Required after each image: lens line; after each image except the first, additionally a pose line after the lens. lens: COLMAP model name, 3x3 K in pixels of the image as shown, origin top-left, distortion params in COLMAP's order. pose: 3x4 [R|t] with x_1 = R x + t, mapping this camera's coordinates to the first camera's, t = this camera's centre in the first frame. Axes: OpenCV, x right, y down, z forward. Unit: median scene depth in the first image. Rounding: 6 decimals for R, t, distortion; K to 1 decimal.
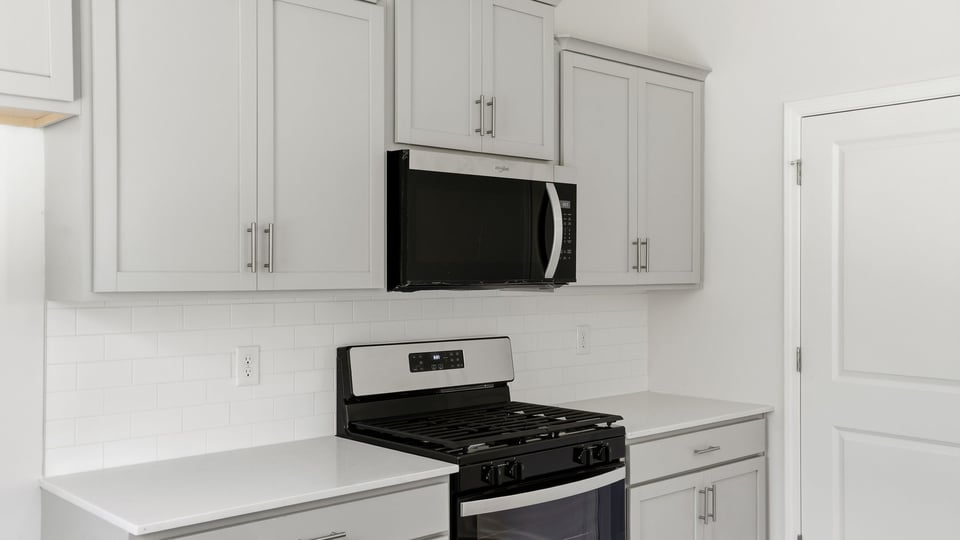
lens RADIAL K [[914.1, 0, 480.0], [0, 914.1, 270.0], [0, 0, 1]] dist [0.040546, 0.008489]
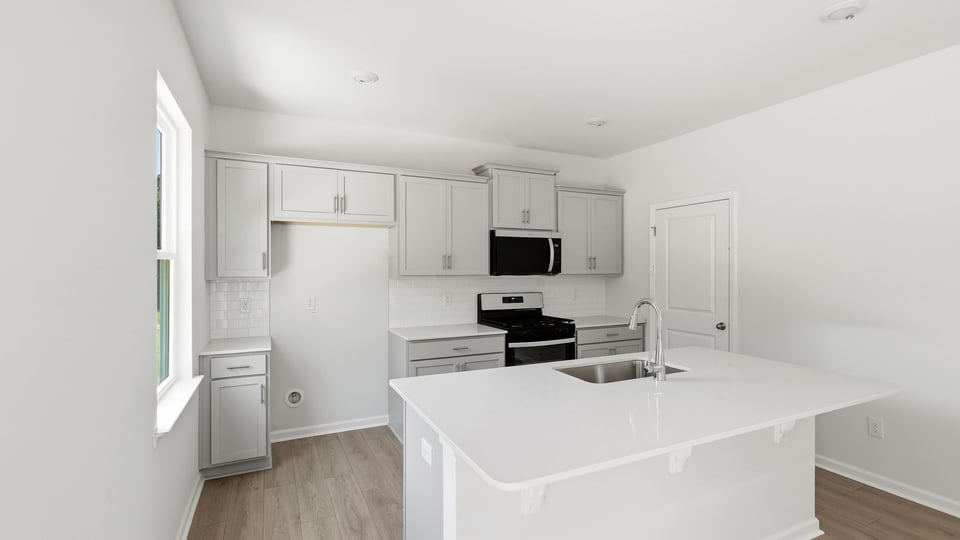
lens RADIAL K [[437.1, 0, 480.0], [0, 437.1, 270.0], [0, 0, 1]] dist [-0.000829, 0.000044]
pose [[0.959790, -0.001395, -0.280717, 0.251183], [0.001915, 0.999997, 0.001579, 0.001697], [0.280714, -0.002053, 0.959789, -0.379211]]
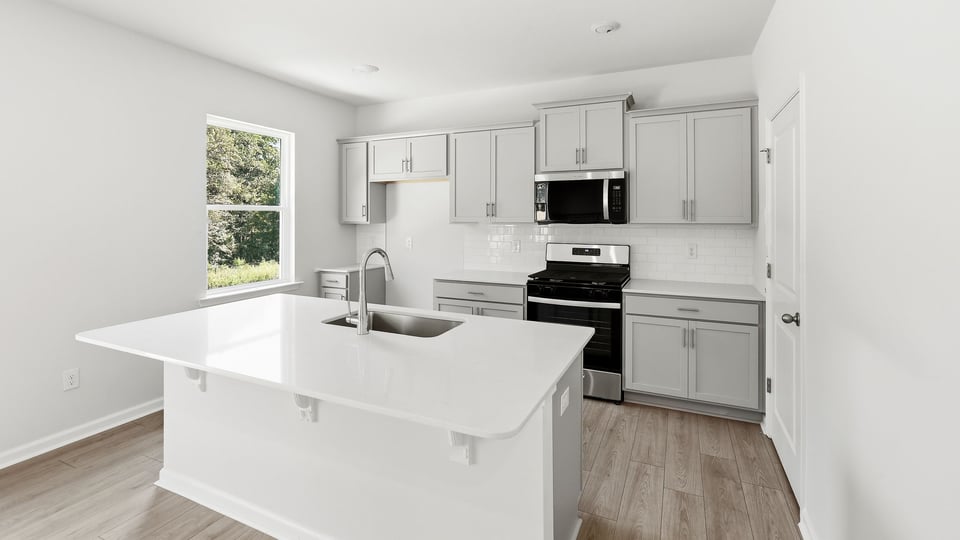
lens RADIAL K [[431.2, 0, 482.0], [0, 431.2, 218.7], [0, 0, 1]] dist [0.000204, 0.000021]
pose [[0.396300, 0.003272, -0.918115, 0.973034], [0.000687, 0.999992, 0.003861, 0.001931], [0.918121, -0.002161, 0.396295, 0.264110]]
